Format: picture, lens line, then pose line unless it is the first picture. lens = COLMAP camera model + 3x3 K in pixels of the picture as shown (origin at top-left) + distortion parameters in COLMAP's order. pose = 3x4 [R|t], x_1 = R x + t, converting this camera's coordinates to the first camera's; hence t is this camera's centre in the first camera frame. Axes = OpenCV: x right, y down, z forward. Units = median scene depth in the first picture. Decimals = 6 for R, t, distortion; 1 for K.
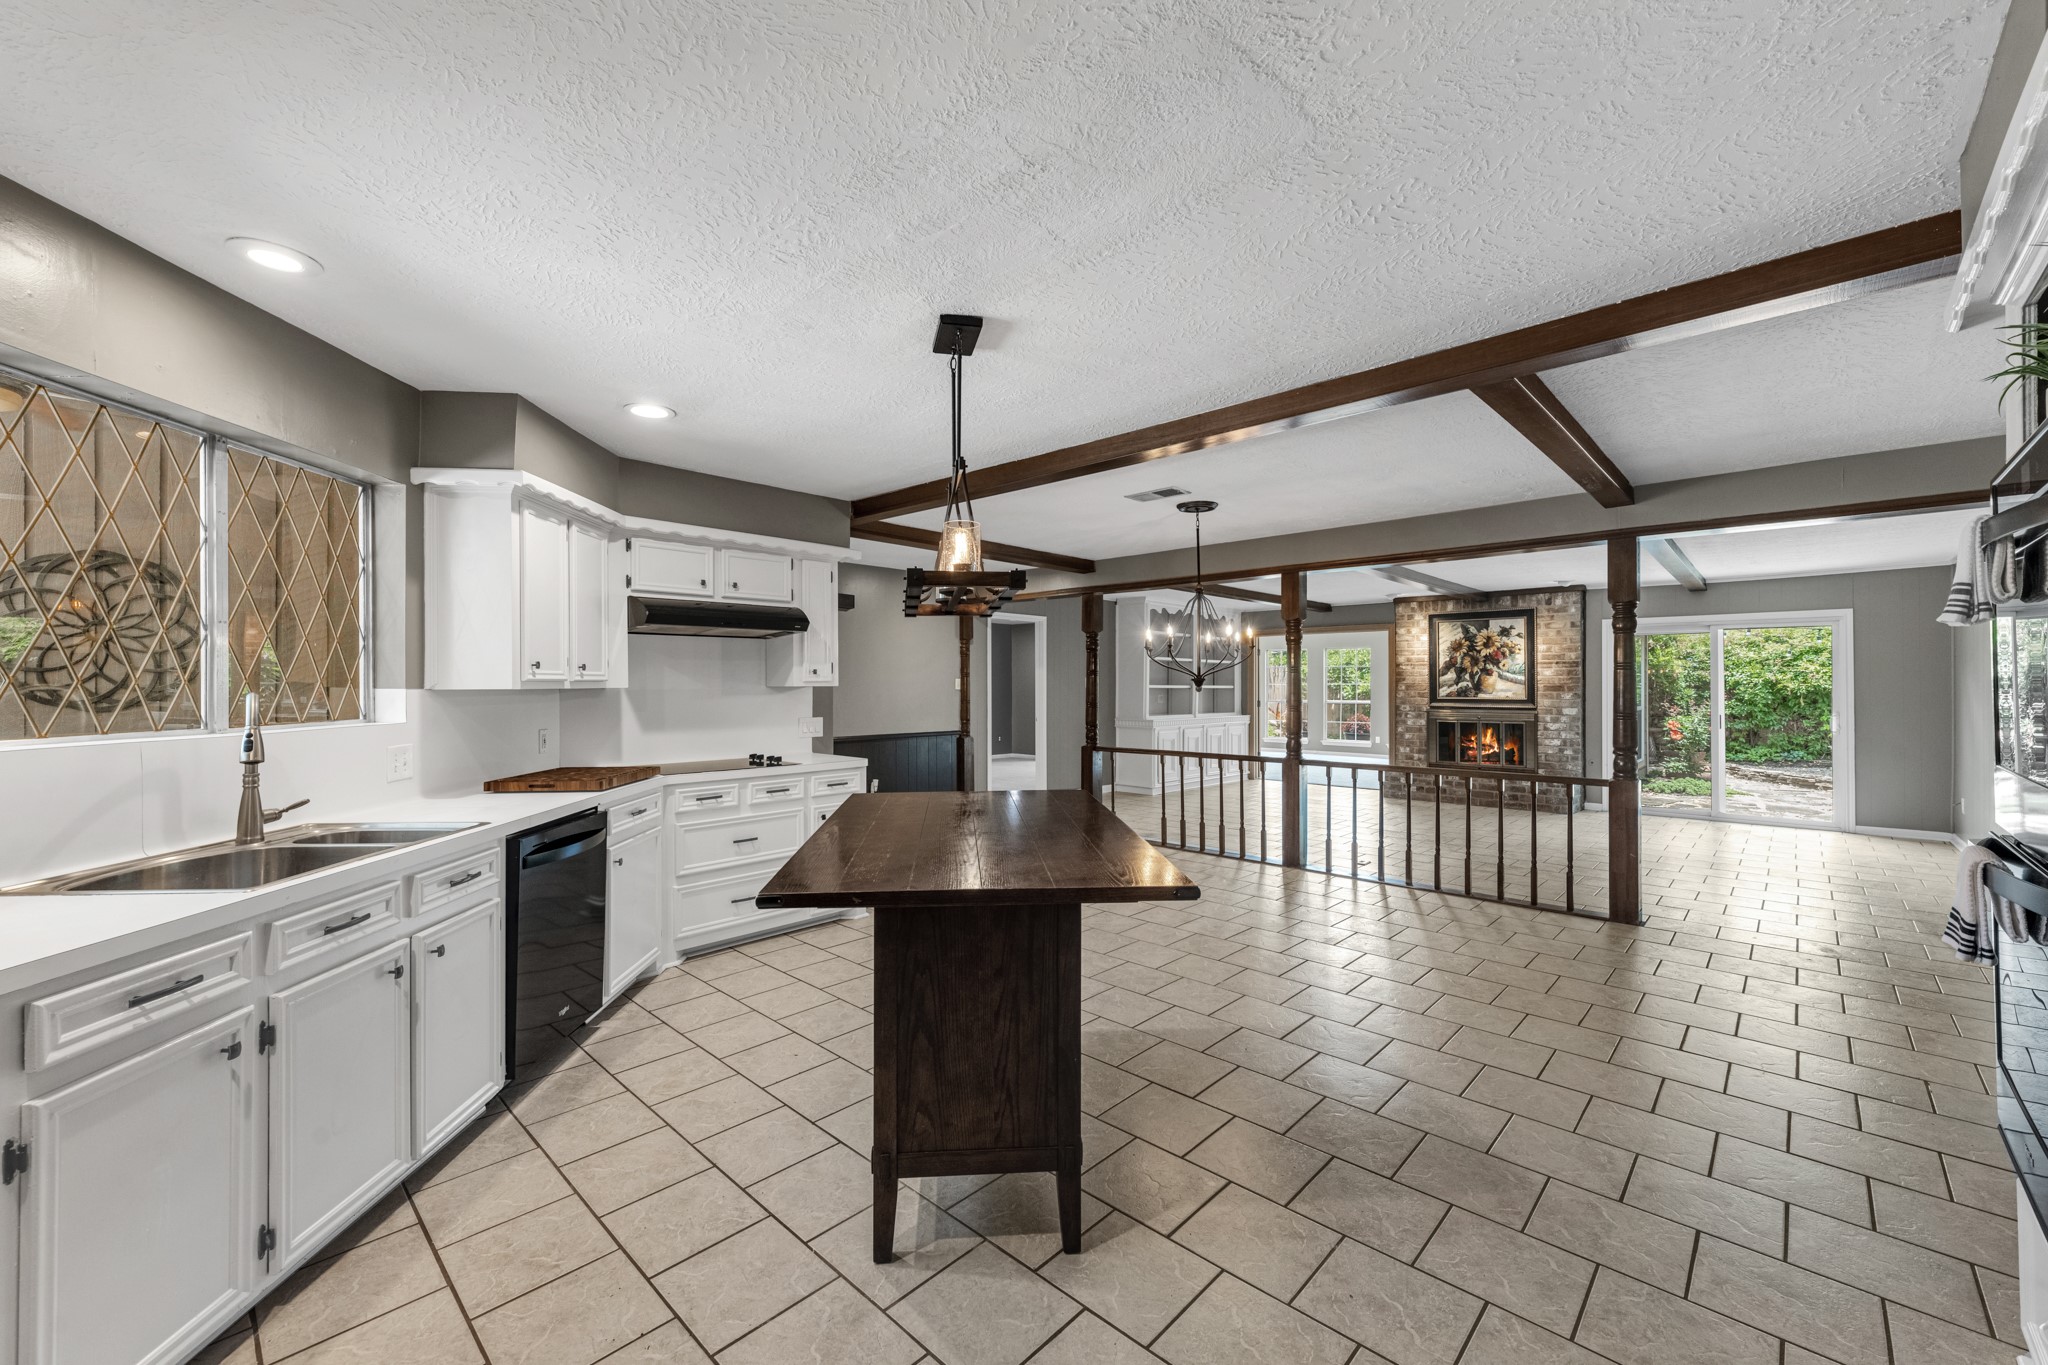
lens RADIAL K [[815.7, 0, 1008.1], [0, 815.7, 681.1], [0, 0, 1]] dist [0.008505, -0.000399]
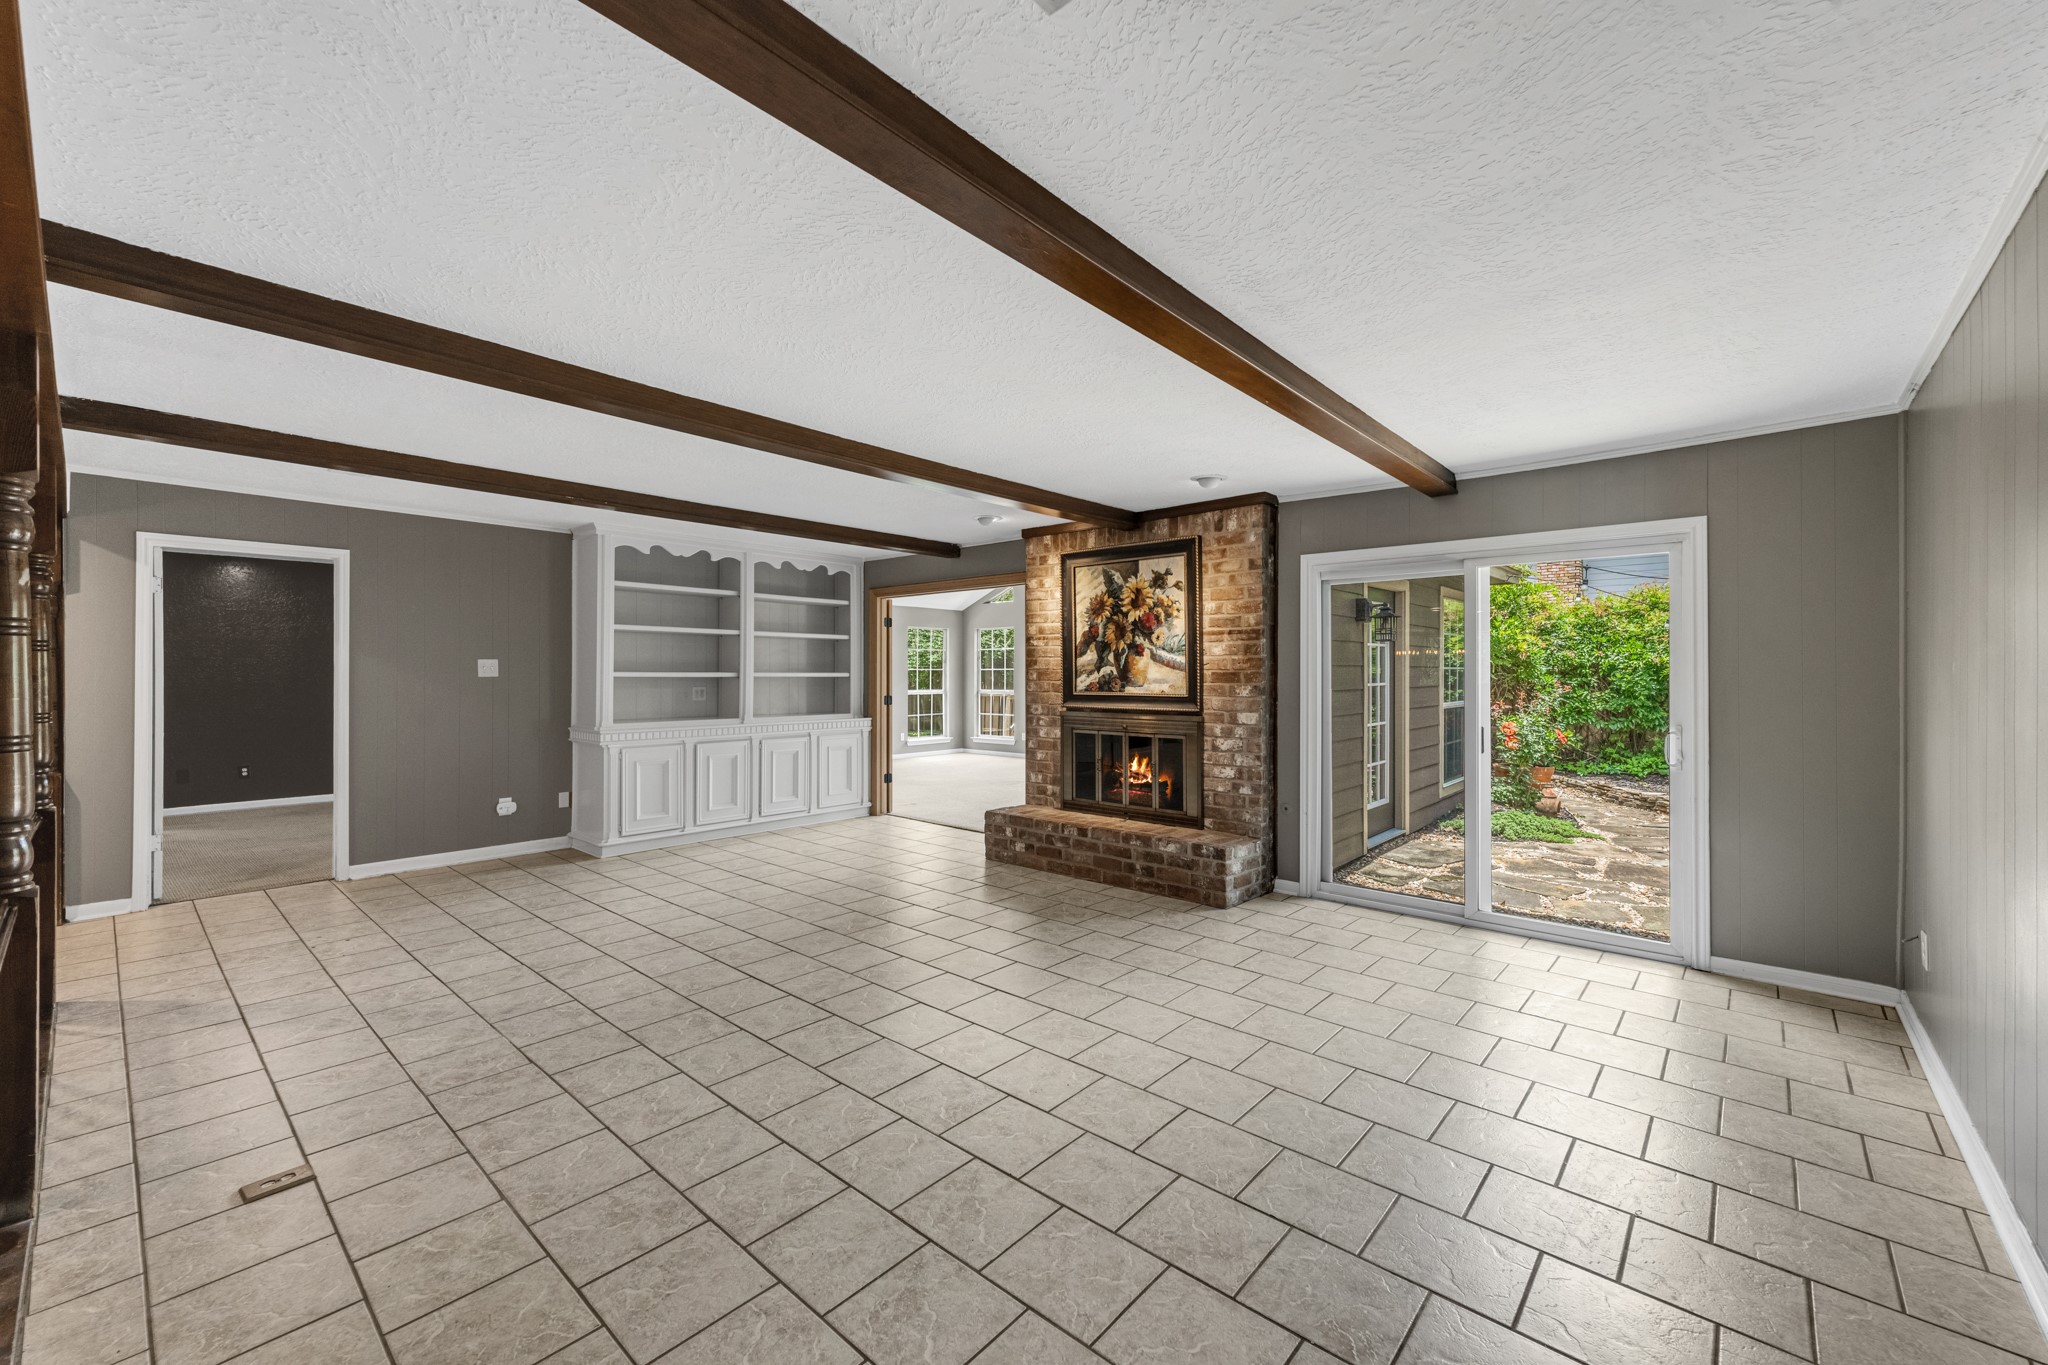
lens RADIAL K [[815.7, 0, 1016.5], [0, 815.7, 687.6], [0, 0, 1]] dist [0.008505, -0.000399]
pose [[0.999469, -0.002208, 0.032510, 0.480021], [0.001362, 0.999660, 0.026049, 0.000861], [-0.032556, -0.025991, 0.999132, 0.417845]]
